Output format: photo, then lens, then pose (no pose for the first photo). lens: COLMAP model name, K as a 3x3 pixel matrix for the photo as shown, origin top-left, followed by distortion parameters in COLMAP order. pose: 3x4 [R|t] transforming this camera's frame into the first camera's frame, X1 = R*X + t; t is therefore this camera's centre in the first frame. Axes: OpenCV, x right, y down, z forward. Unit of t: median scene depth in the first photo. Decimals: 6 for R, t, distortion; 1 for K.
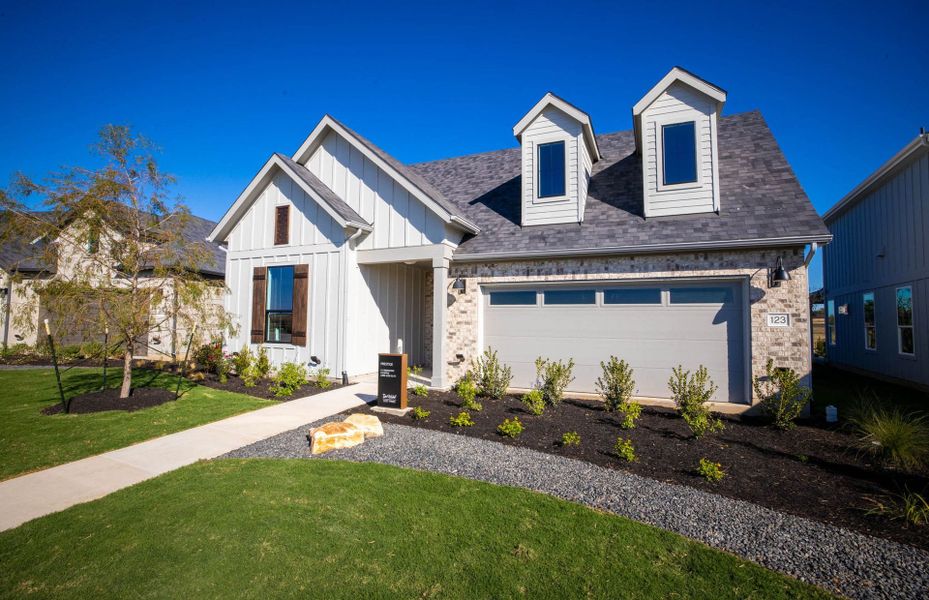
lens RADIAL K [[414.4, 0, 464.5], [0, 414.4, 300.0], [0, 0, 1]] dist [-0.028601, 0.000439]
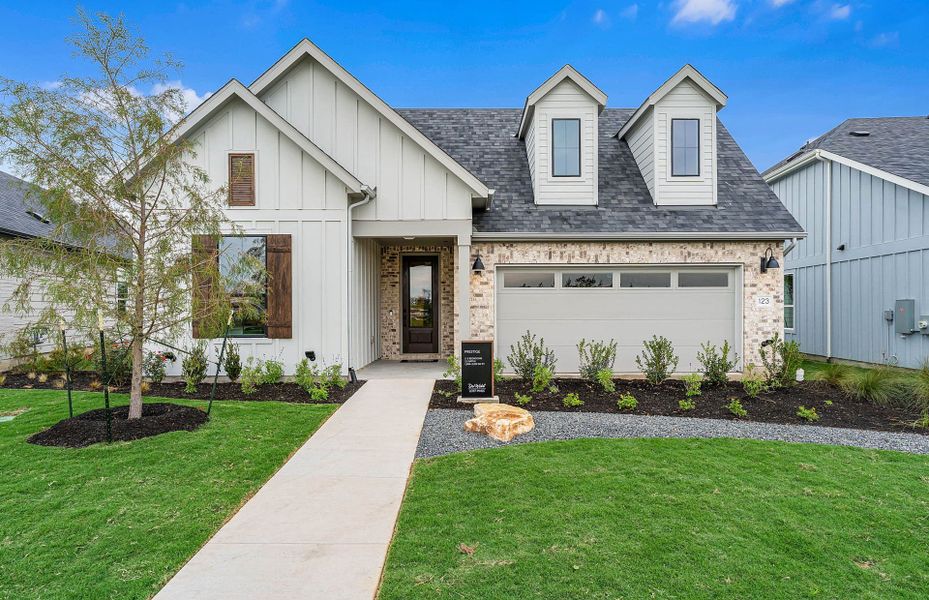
lens RADIAL K [[518.2, 0, 464.3], [0, 518.2, 313.7], [0, 0, 1]] dist [-0.000959, -0.000356]
pose [[0.916825, -0.017962, 0.398885, -0.517169], [-0.008487, 0.997885, 0.064442, -0.003951], [-0.399199, -0.062467, 0.914734, -0.040076]]
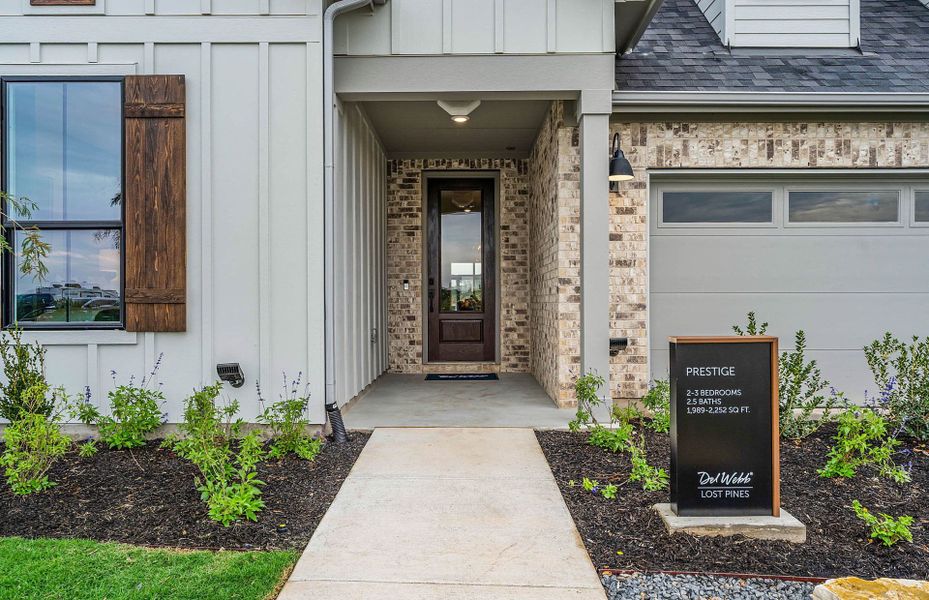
lens RADIAL K [[620.2, 0, 464.5], [0, 620.2, 300.0], [0, 0, 1]] dist [-0.002551, -0.000557]
pose [[0.917159, -0.014158, 0.398269, -0.409041], [-0.008524, 0.998443, 0.055122, 0.062367], [-0.398429, -0.053950, 0.915611, 0.515477]]
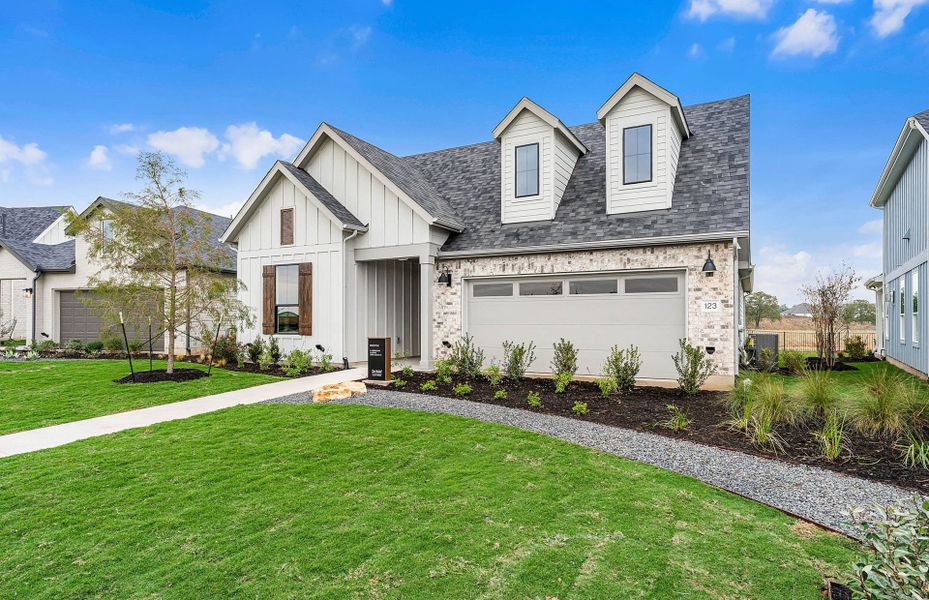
lens RADIAL K [[518.2, 0, 464.3], [0, 518.2, 313.7], [0, 0, 1]] dist [-0.000959, -0.000356]
pose [[0.996154, -0.012018, -0.086797, 0.165812], [0.015544, 0.999076, 0.040066, 0.001565], [0.086235, -0.041261, 0.995420, -0.395568]]
